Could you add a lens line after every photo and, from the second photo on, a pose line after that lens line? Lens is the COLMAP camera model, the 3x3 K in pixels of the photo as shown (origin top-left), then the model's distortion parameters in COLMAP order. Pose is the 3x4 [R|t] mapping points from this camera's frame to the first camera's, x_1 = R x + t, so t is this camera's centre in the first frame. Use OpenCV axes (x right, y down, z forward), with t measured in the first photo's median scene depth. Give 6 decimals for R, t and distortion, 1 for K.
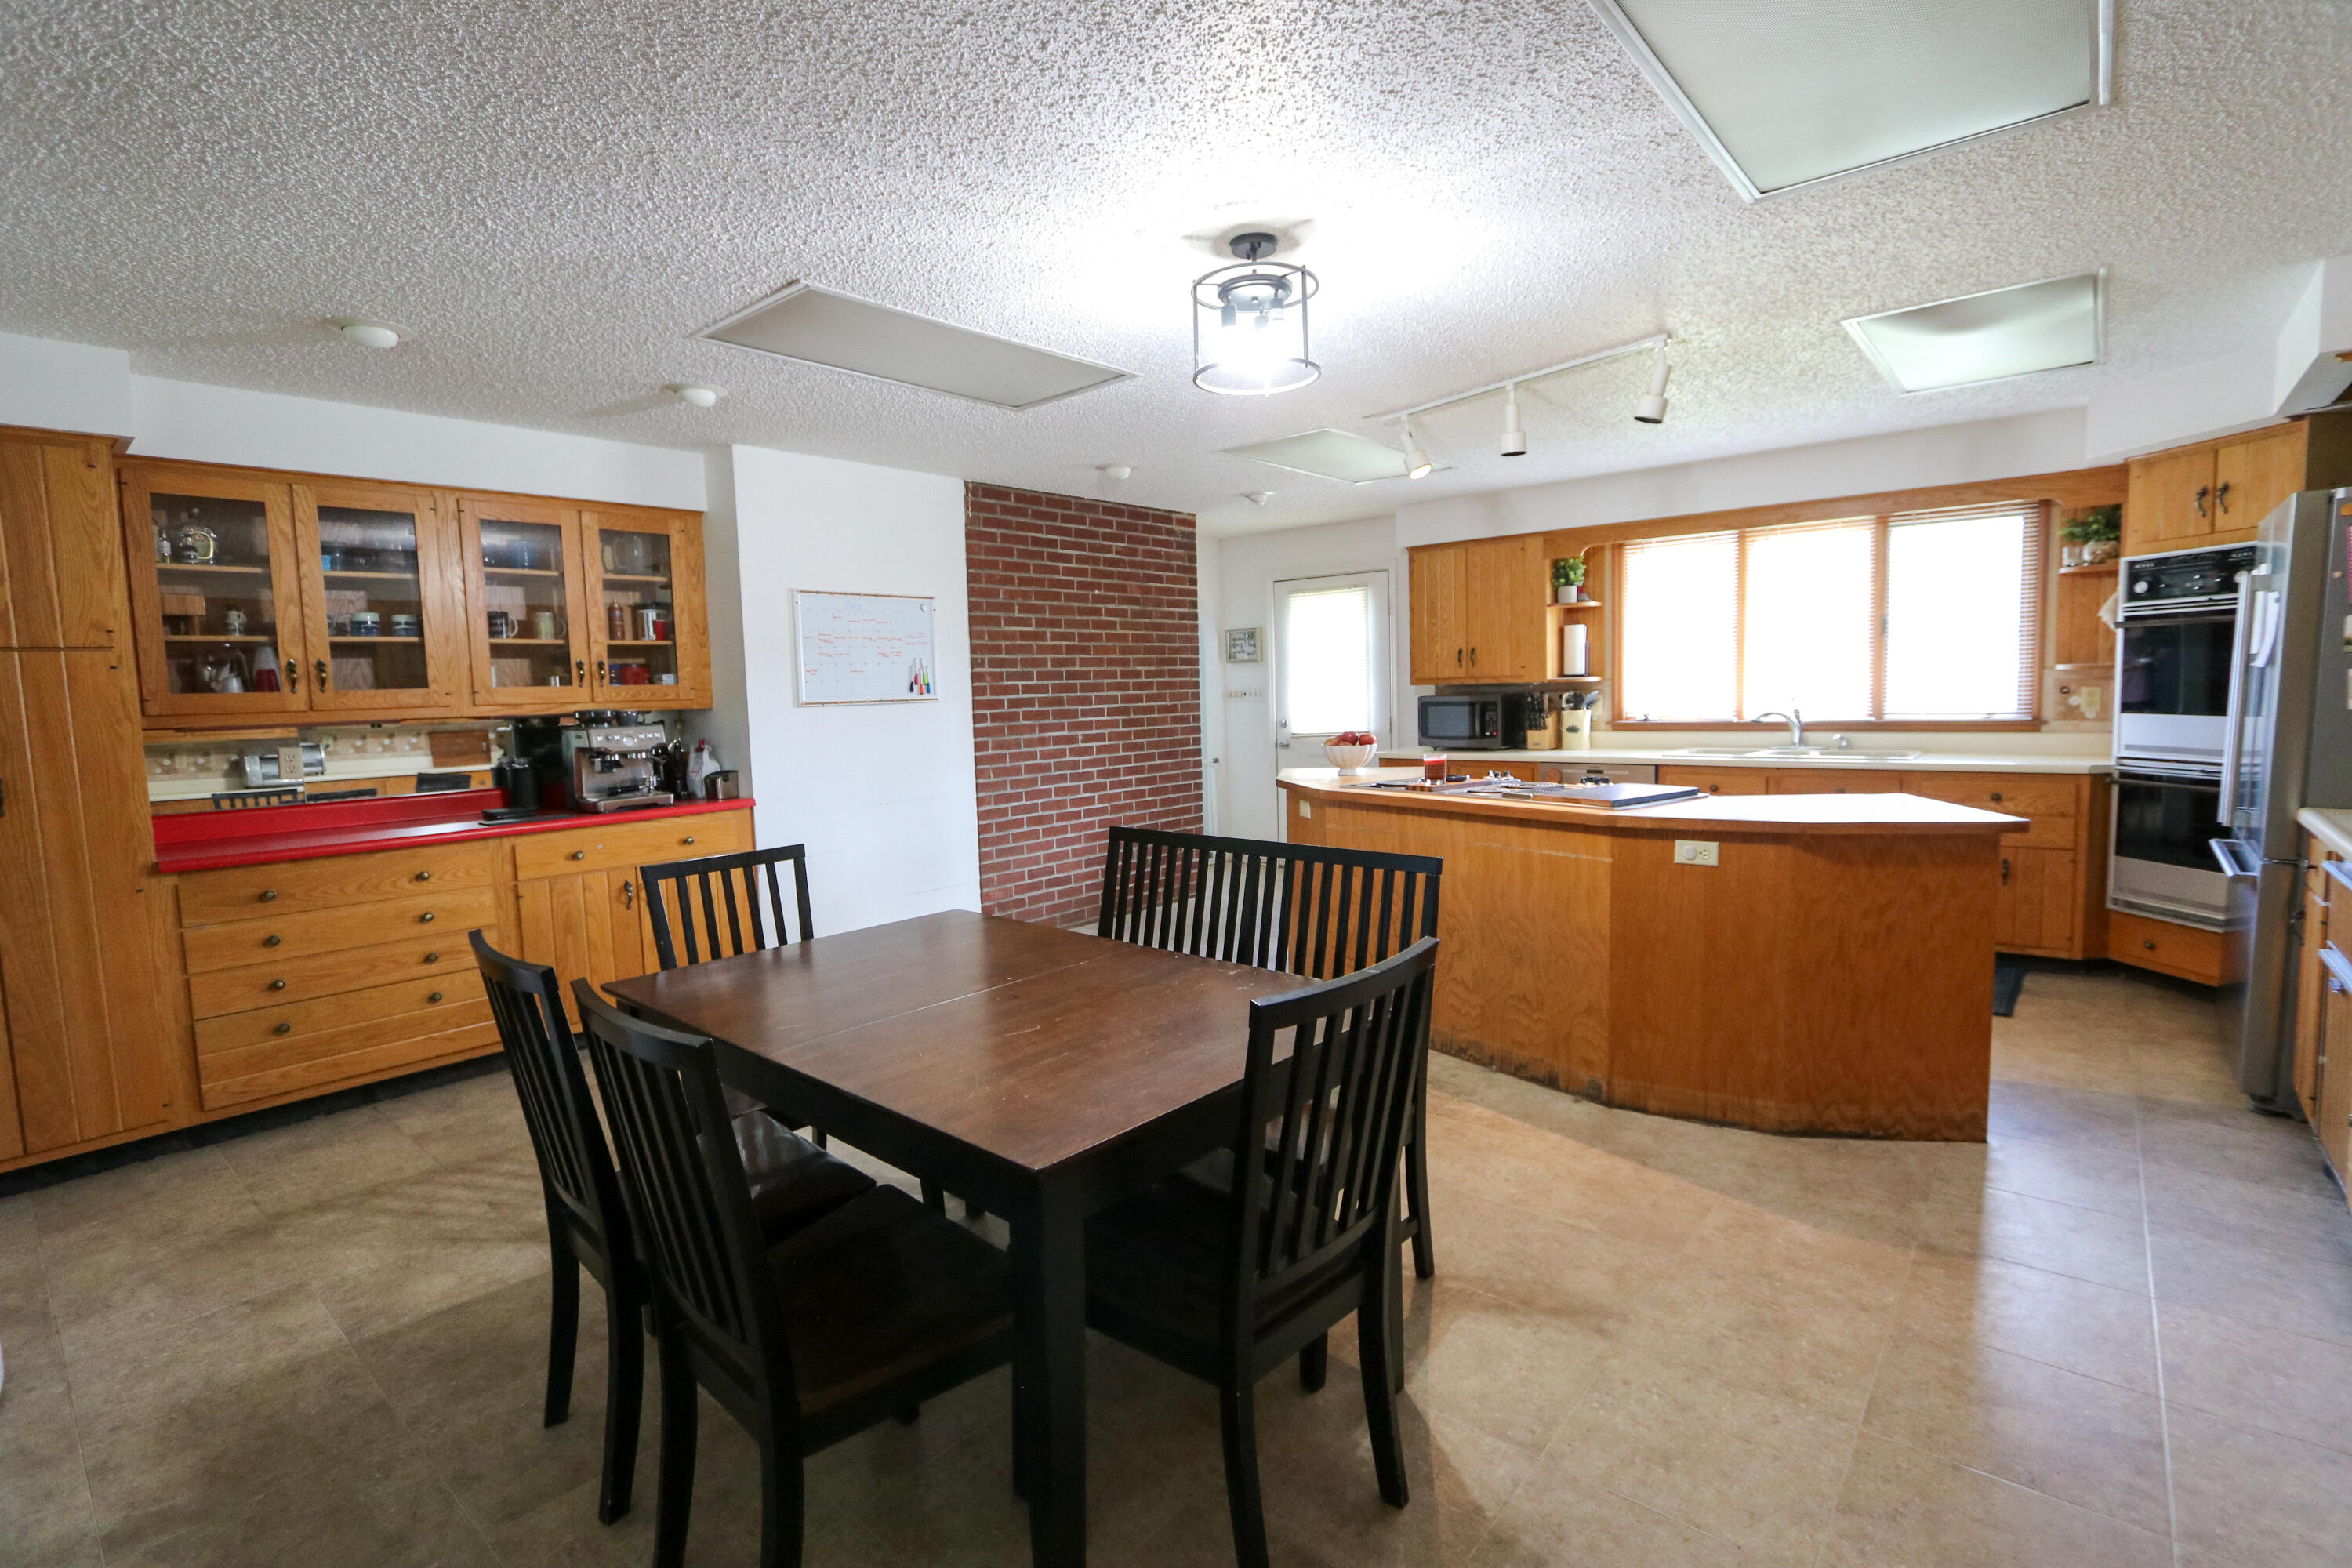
lens RADIAL K [[1082.6, 0, 1165.1], [0, 1082.6, 779.8], [0, 0, 1]] dist [-0.015794, 0.001742]
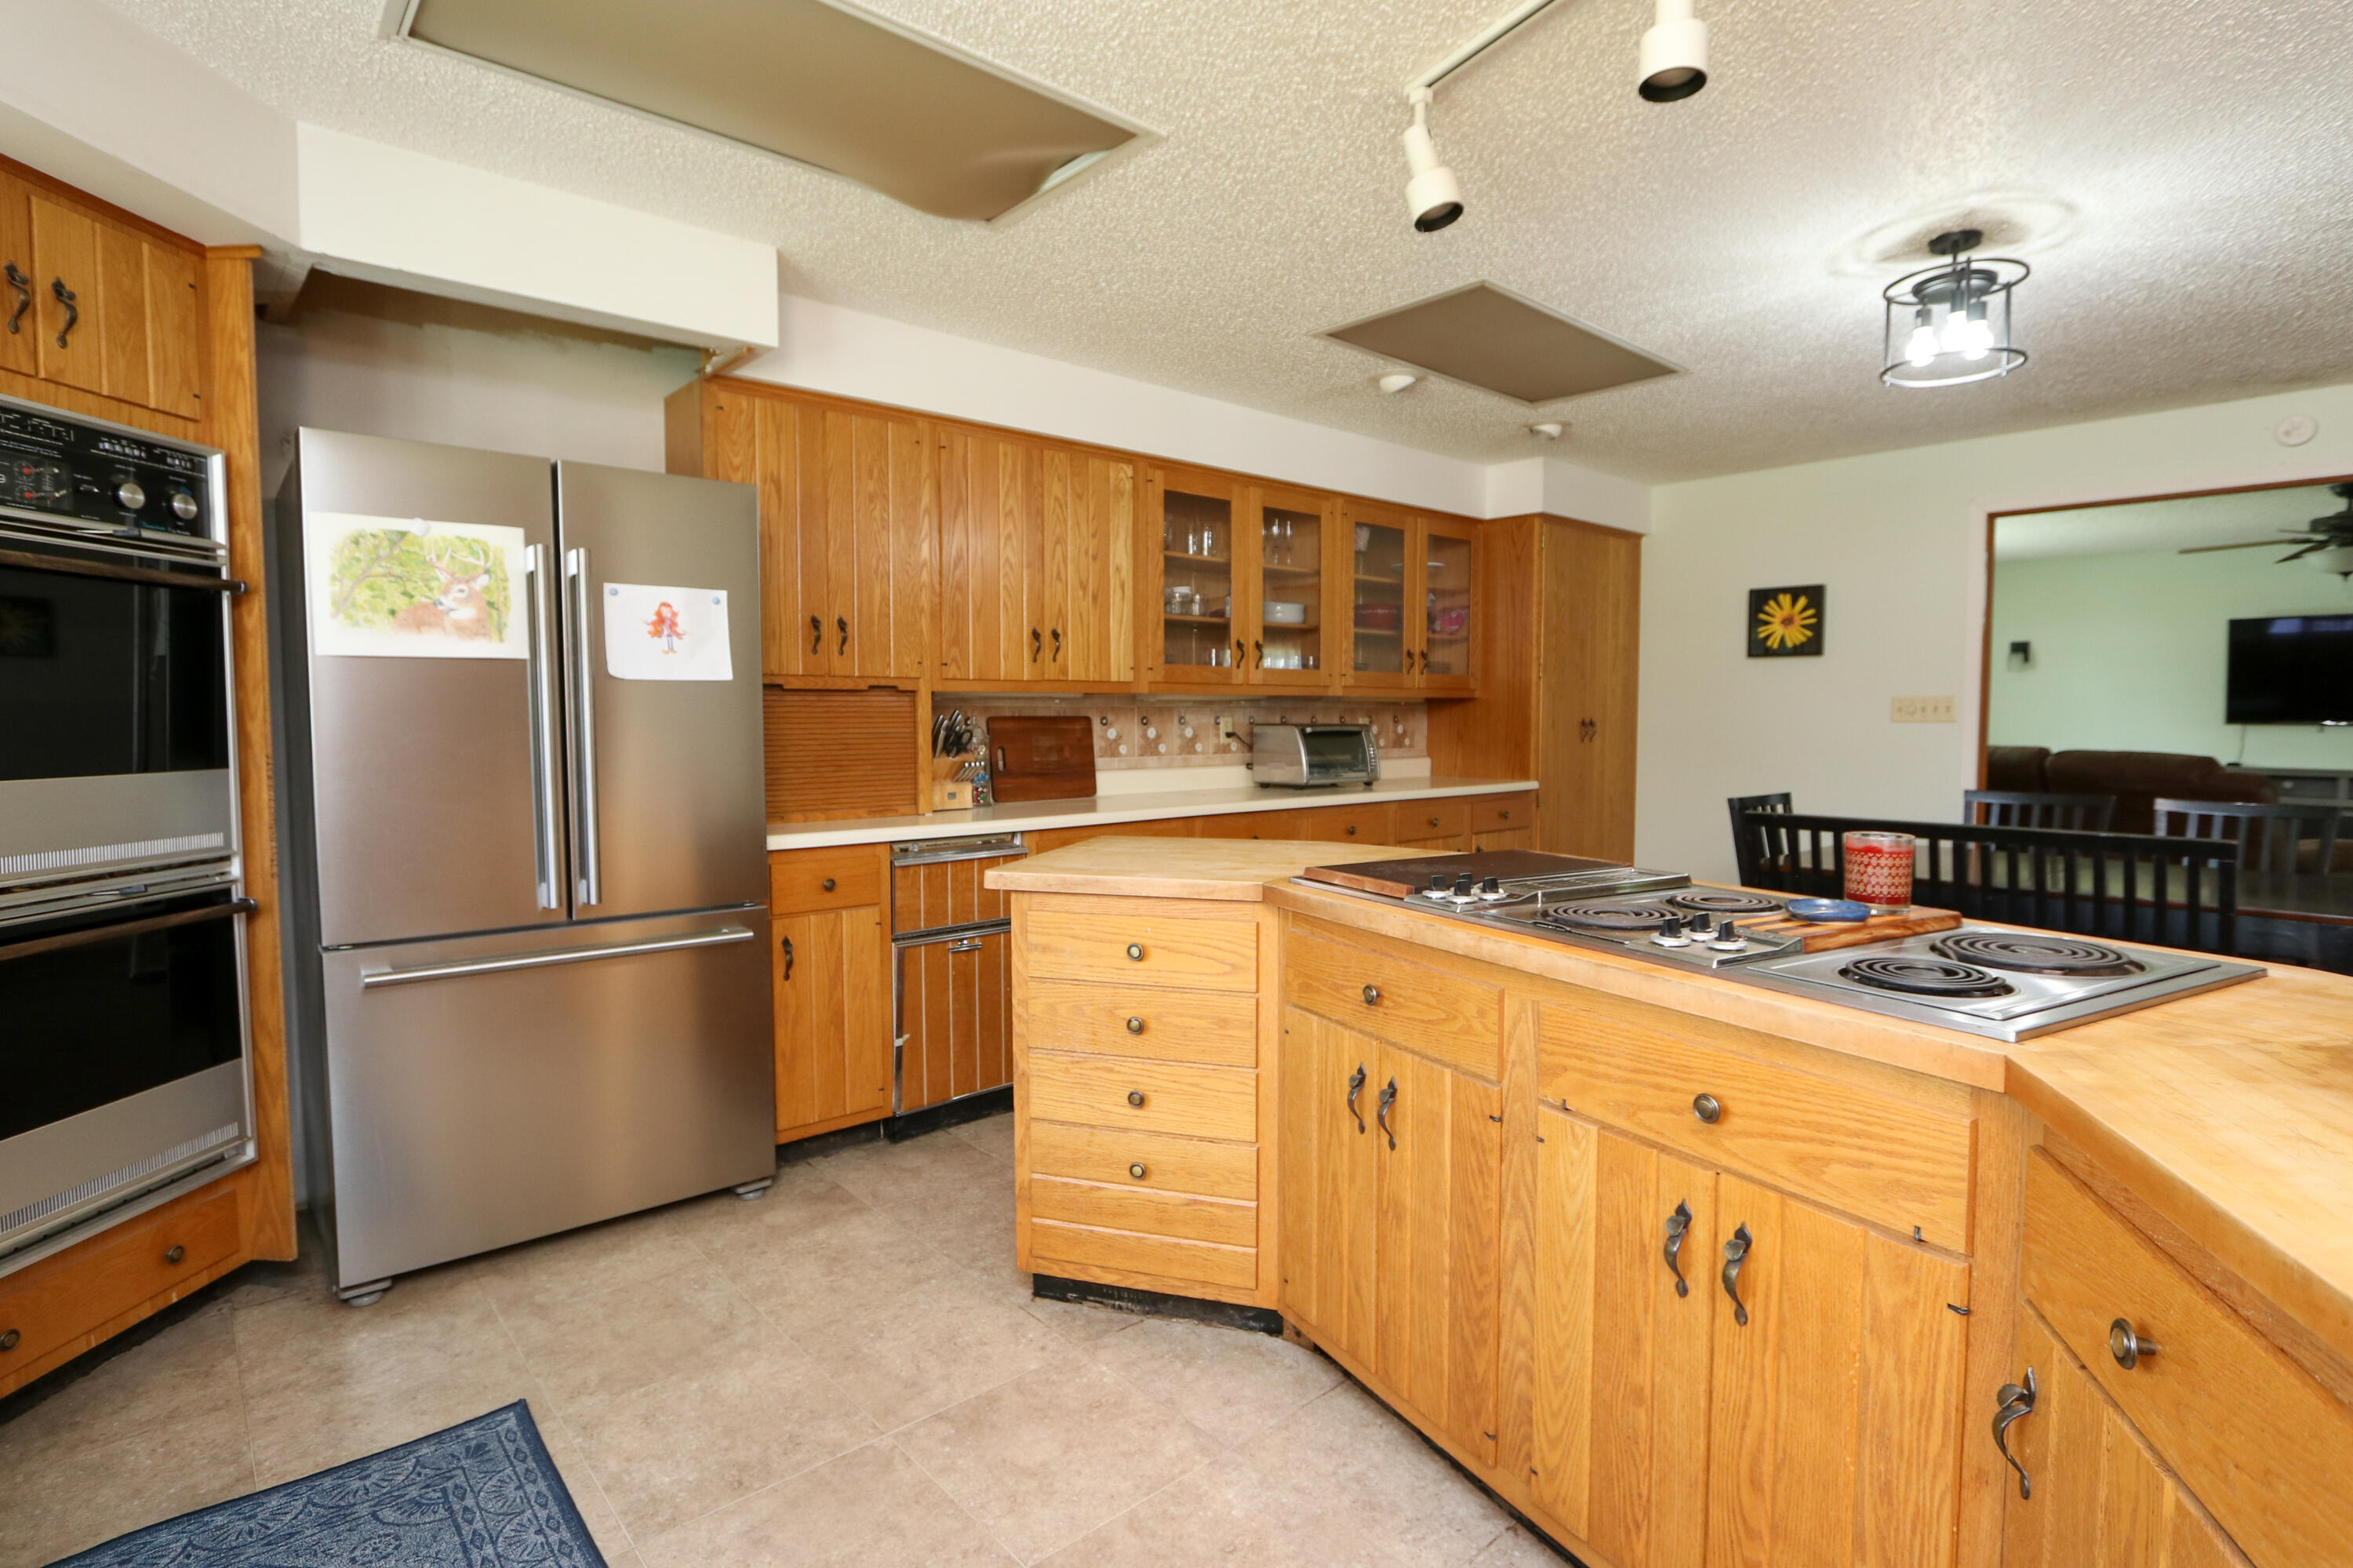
lens RADIAL K [[1160.9, 0, 1168.1], [0, 1160.9, 785.0], [0, 0, 1]] dist [-0.016548, 0.001604]
pose [[-0.990487, 0.021784, 0.135868, 0.373109], [0.041521, 0.988681, 0.144174, -0.092353], [-0.131189, 0.148444, -0.980181, 1.216183]]
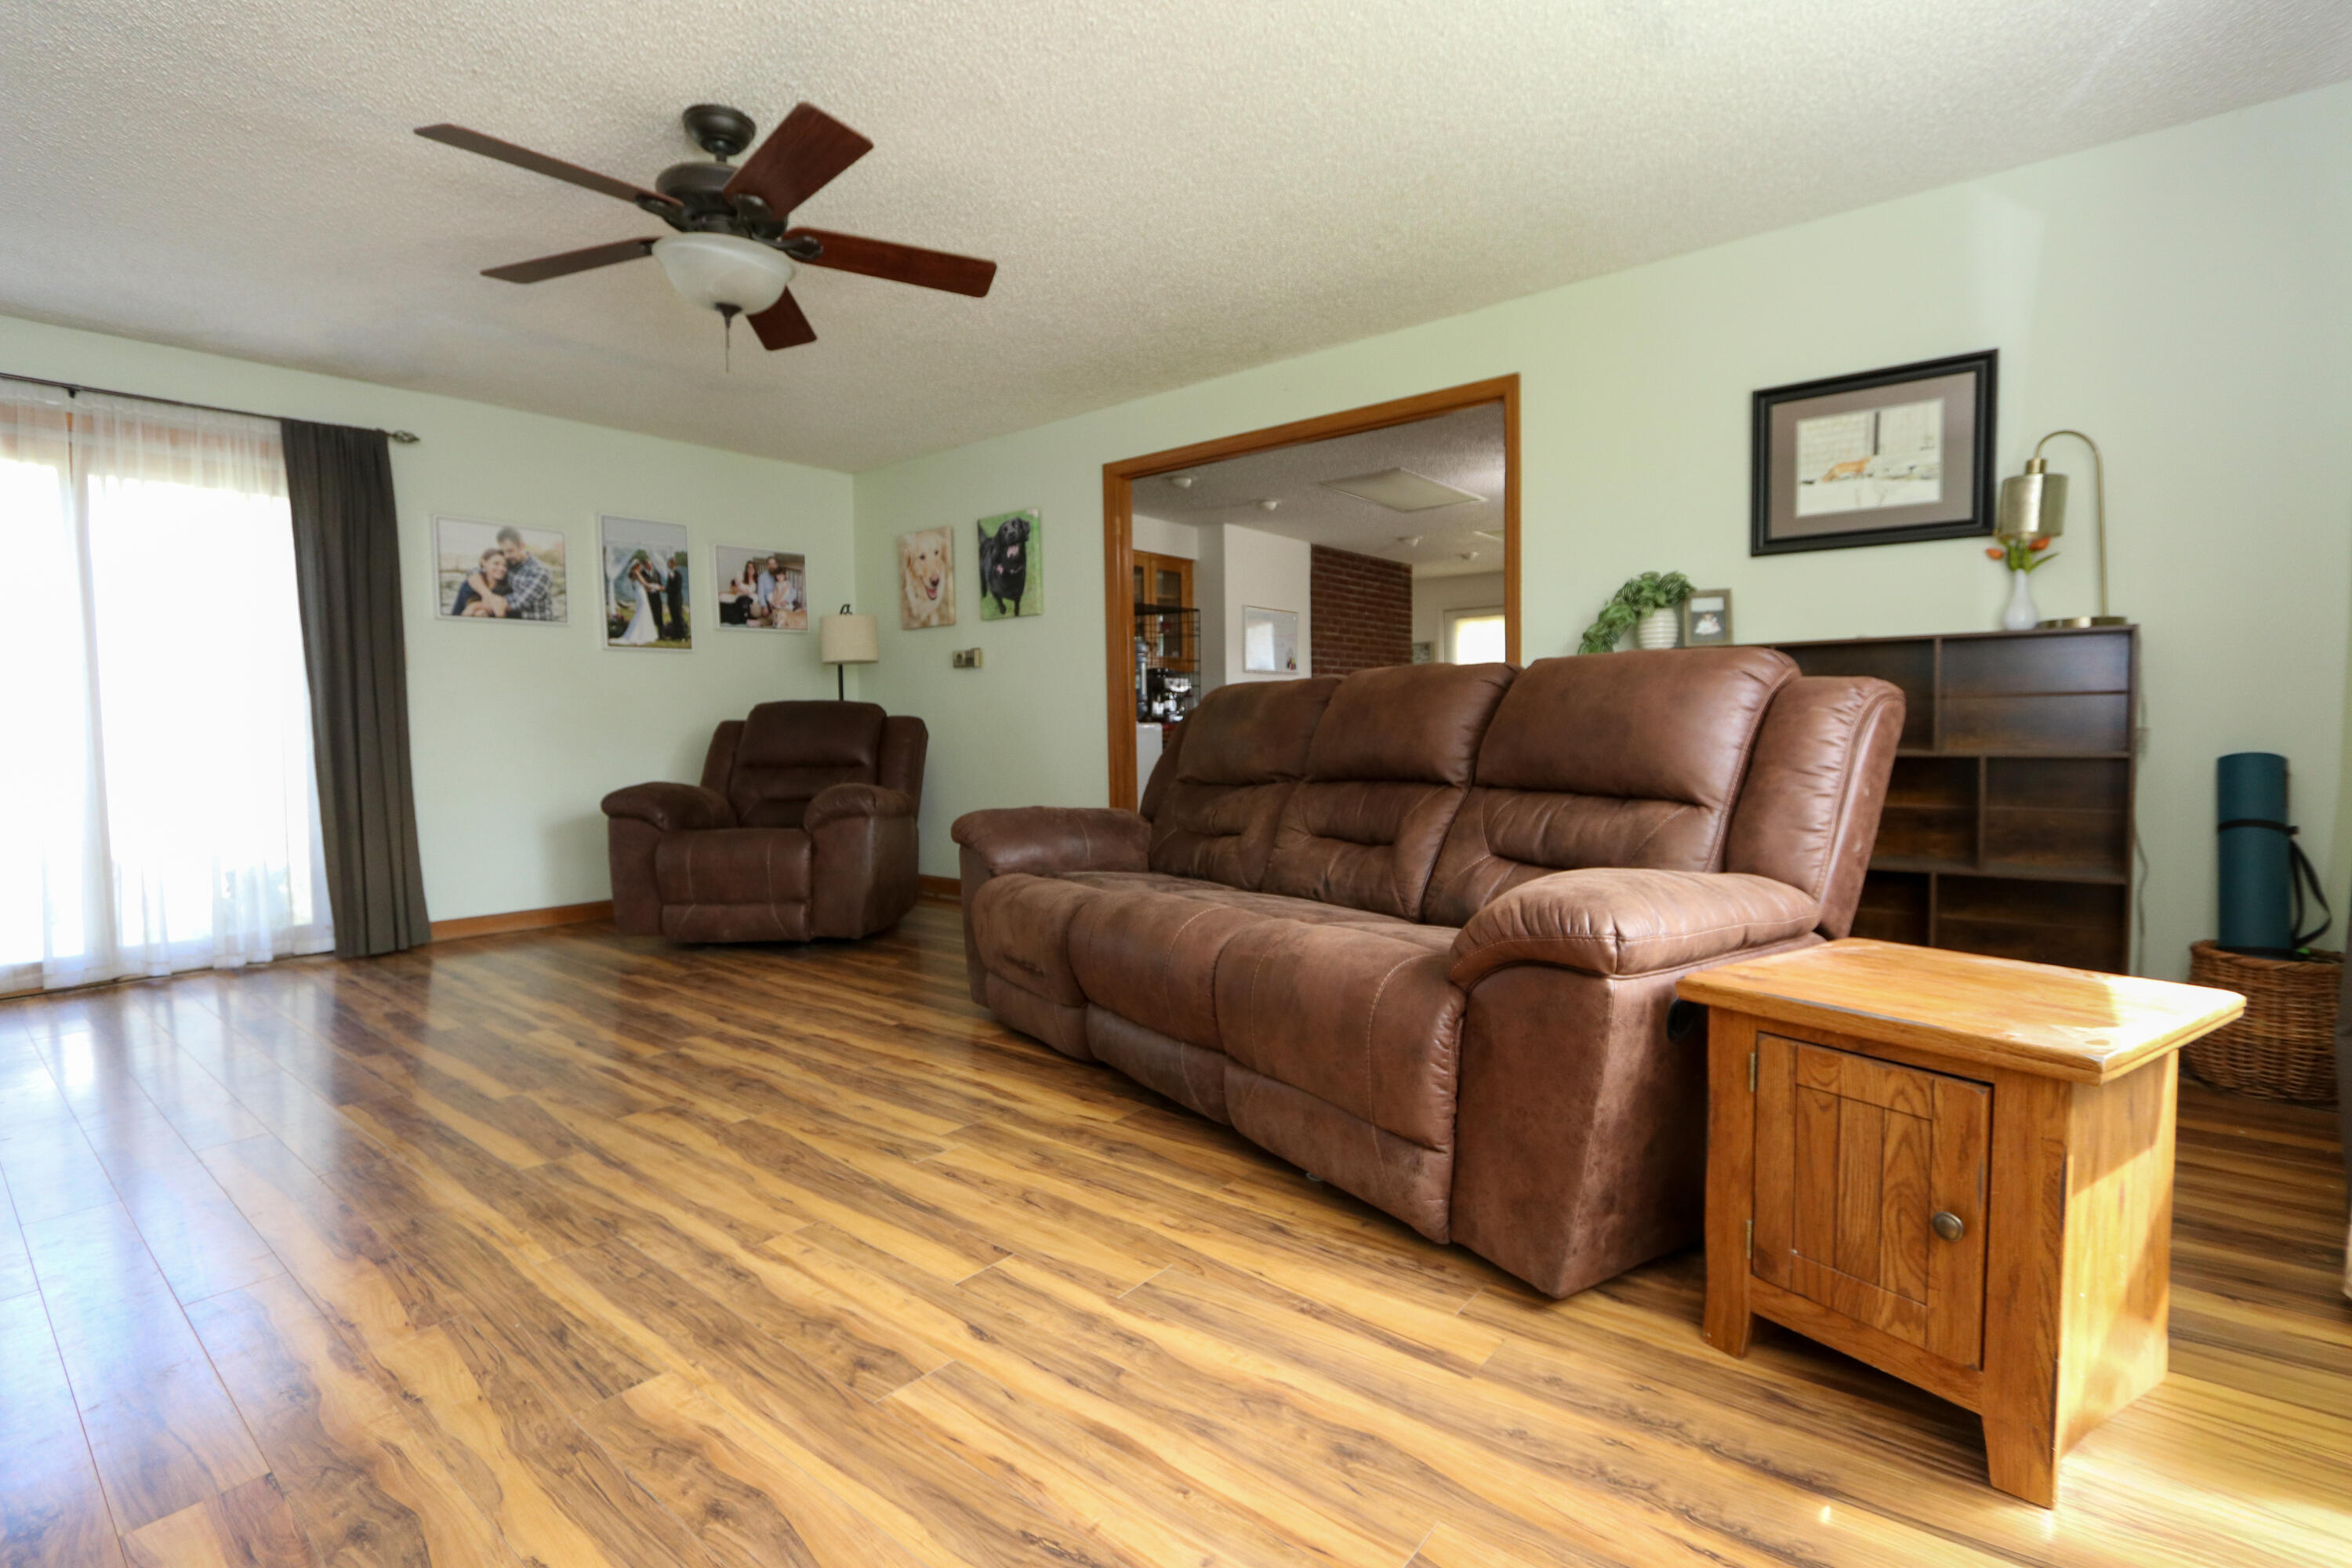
lens RADIAL K [[1082.6, 0, 1165.1], [0, 1082.6, 779.8], [0, 0, 1]] dist [-0.015794, 0.001742]
pose [[0.999464, 0.012481, 0.030258, -0.525149], [-0.011377, 0.999274, -0.036364, 0.171078], [-0.030690, 0.036000, 0.998880, -0.737401]]
